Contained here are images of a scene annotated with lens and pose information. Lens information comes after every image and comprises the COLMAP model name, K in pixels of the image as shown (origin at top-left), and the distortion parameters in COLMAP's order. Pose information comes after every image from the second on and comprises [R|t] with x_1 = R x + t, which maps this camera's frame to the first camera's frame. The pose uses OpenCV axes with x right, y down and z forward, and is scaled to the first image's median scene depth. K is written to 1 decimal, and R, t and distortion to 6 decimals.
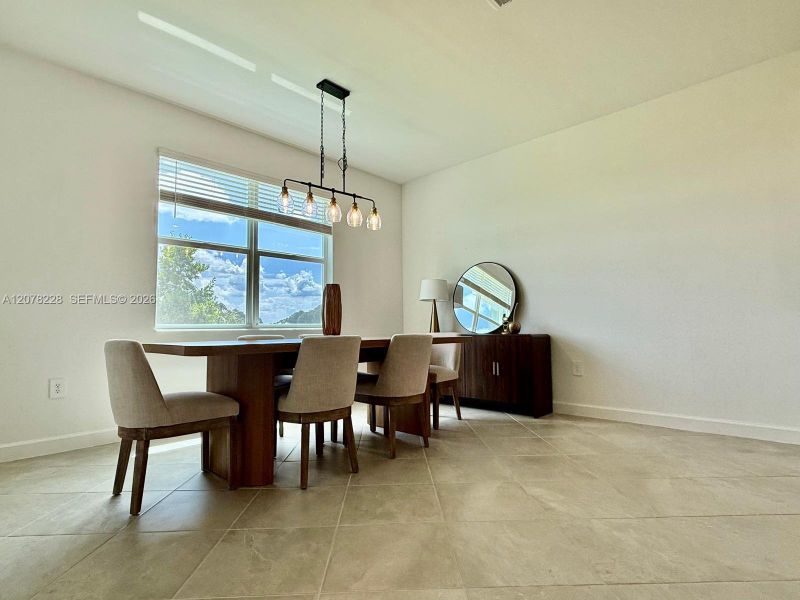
lens RADIAL K [[422.0, 0, 399.7], [0, 422.0, 297.0], [0, 0, 1]] dist [-0.001435, 0.000276]
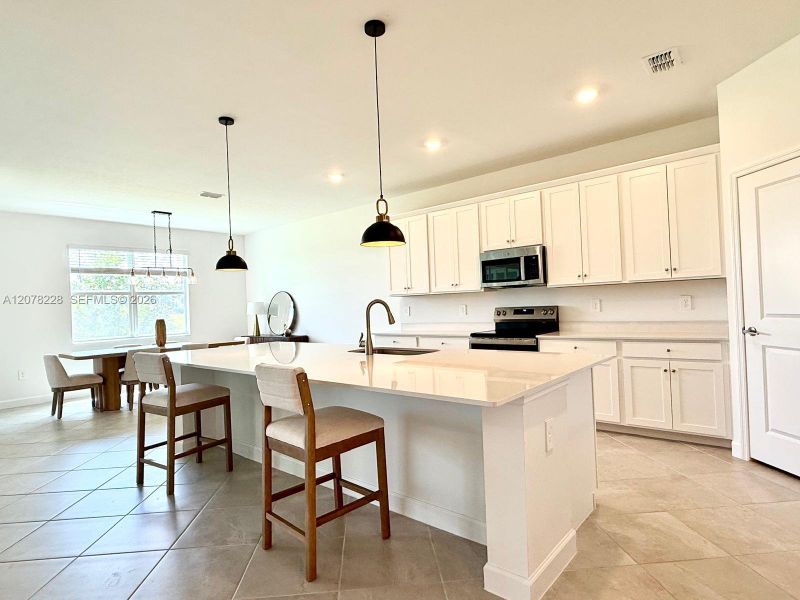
lens RADIAL K [[439.5, 0, 391.9], [0, 439.5, 303.0], [0, 0, 1]] dist [0.002297, -0.000307]
pose [[0.998578, -0.024652, 0.047258, 0.746275], [0.021458, 0.997527, 0.066927, -0.198385], [-0.048791, -0.065818, 0.996638, -1.005169]]
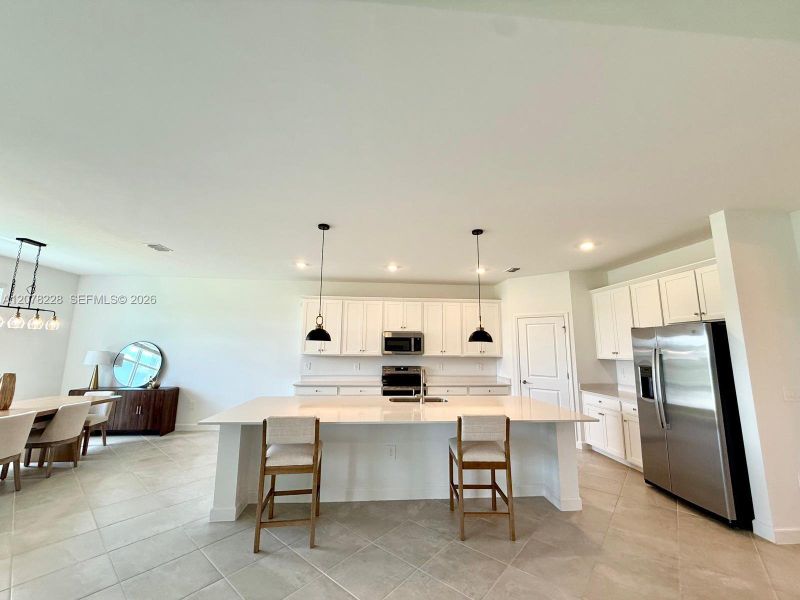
lens RADIAL K [[316.3, 0, 397.0], [0, 316.3, 300.7], [0, 0, 1]] dist [0.001225, 0.000796]
pose [[0.667884, 0.130190, 0.732790, -0.085104], [-0.075123, 0.991346, -0.107657, -0.248204], [-0.740465, 0.016853, 0.671884, -0.765896]]
